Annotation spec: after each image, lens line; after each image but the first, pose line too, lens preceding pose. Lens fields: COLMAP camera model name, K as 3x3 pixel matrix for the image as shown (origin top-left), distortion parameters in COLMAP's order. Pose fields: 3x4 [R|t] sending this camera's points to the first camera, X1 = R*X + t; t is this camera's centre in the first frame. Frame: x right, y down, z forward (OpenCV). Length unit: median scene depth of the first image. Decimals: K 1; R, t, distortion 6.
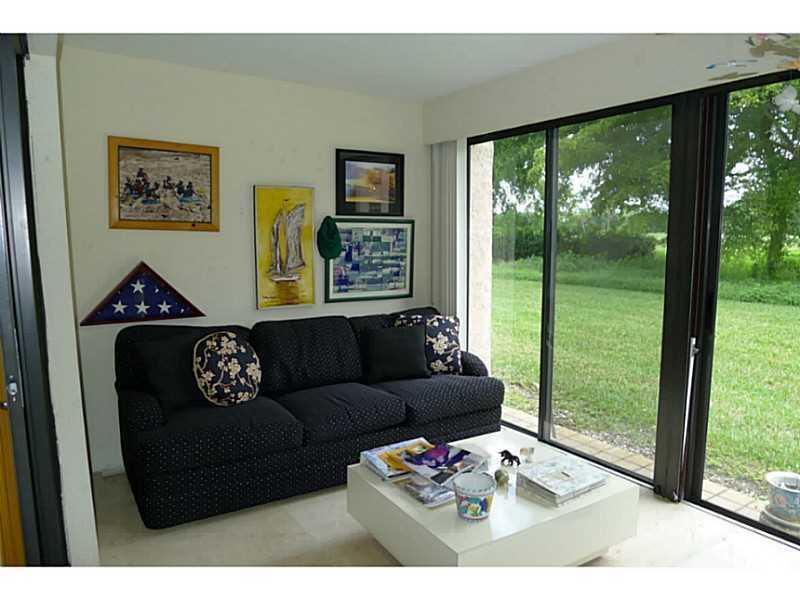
lens RADIAL K [[560.7, 0, 399.7], [0, 560.7, 305.3], [0, 0, 1]] dist [-0.020835, -0.002062]
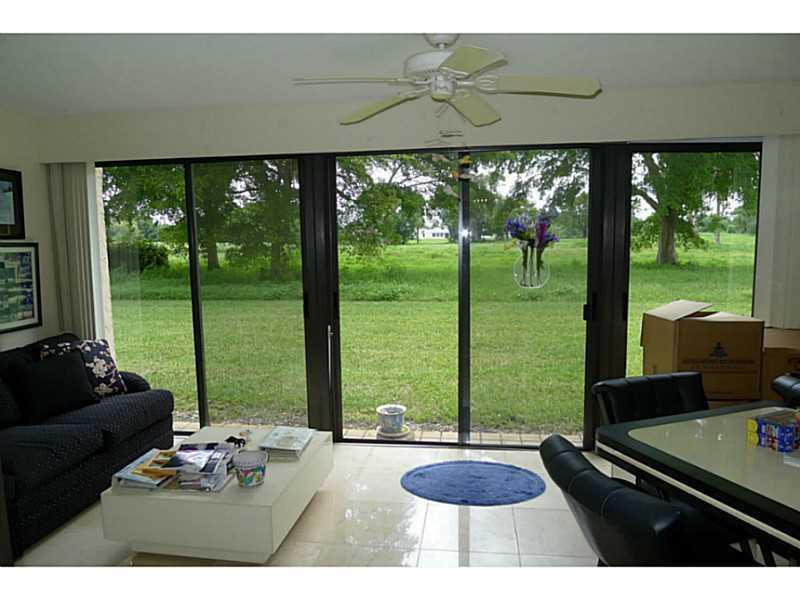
lens RADIAL K [[560.7, 0, 398.1], [0, 560.7, 297.7], [0, 0, 1]] dist [-0.020835, -0.002062]
pose [[0.653691, -0.087763, 0.751655, -0.309547], [0.109260, 0.993791, 0.021014, -0.016752], [-0.748832, 0.068390, 0.659221, -0.056412]]
